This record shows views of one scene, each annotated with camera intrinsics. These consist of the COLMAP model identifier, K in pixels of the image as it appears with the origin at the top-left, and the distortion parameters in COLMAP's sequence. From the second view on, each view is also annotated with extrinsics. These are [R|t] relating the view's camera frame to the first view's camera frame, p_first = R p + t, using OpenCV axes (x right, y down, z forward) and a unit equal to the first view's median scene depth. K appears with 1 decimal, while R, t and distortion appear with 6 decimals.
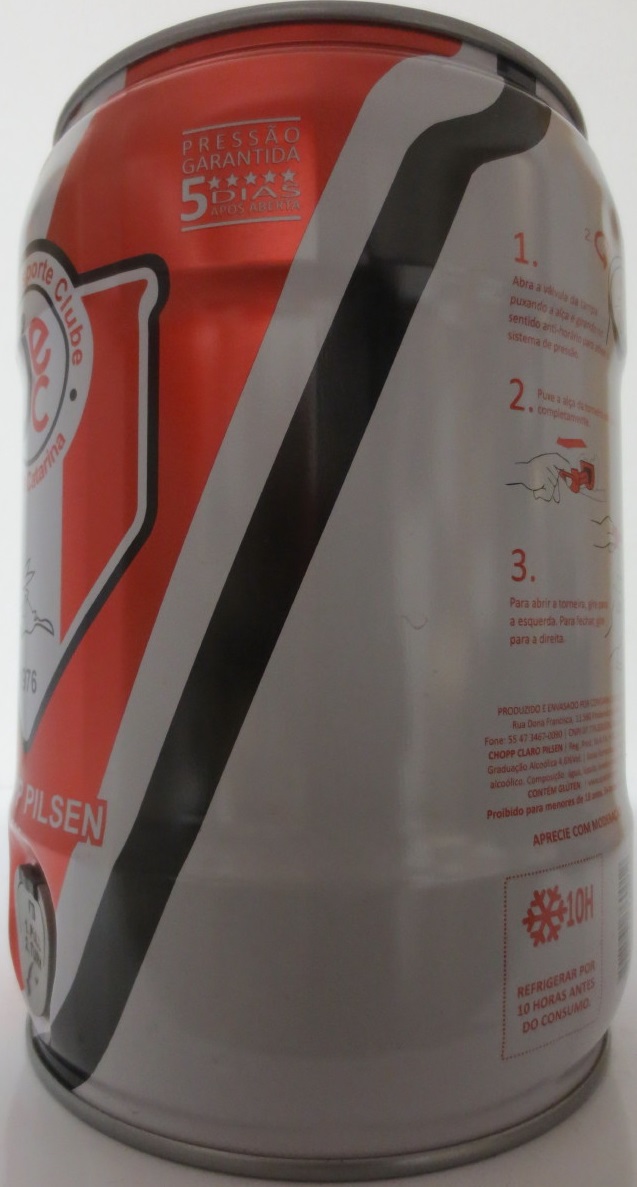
lens RADIAL K [[884.1, 0, 316.7], [0, 884.1, 599.9], [0, 0, 1]] dist [-0.050719, -0.013043]
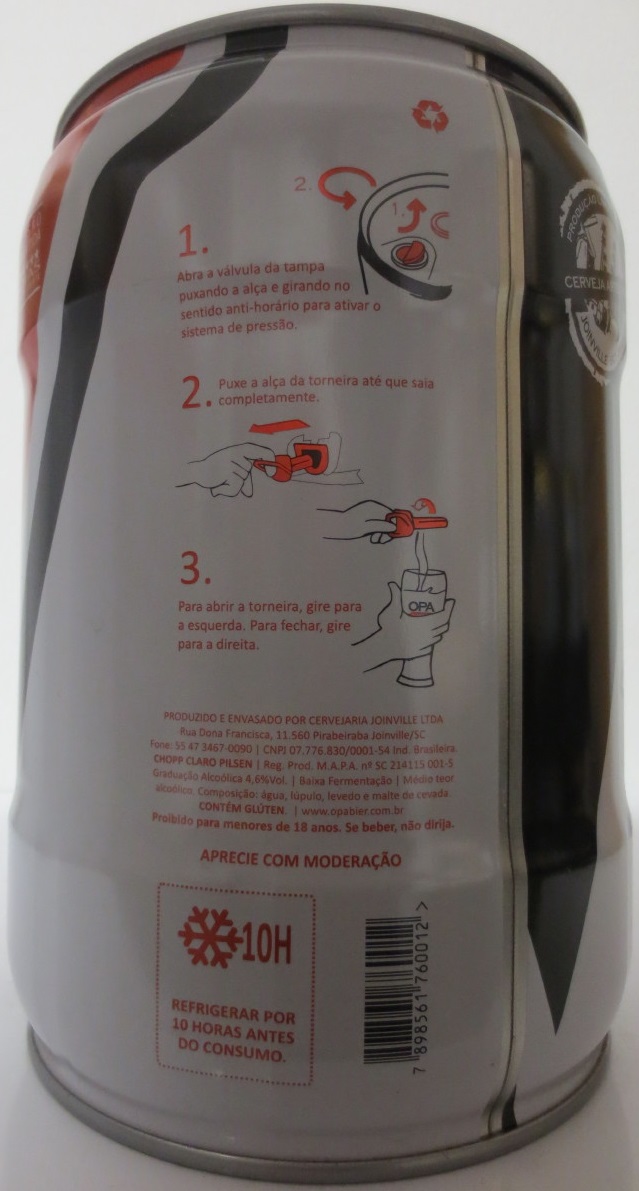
lens RADIAL K [[887.1, 0, 315.7], [0, 887.1, 589.8], [0, 0, 1]] dist [-0.050719, -0.013043]
pose [[0.654200, -0.016816, -0.756135, 1.048046], [0.016102, 0.999836, -0.008304, -0.004591], [0.756151, -0.006742, 0.654363, 0.461324]]
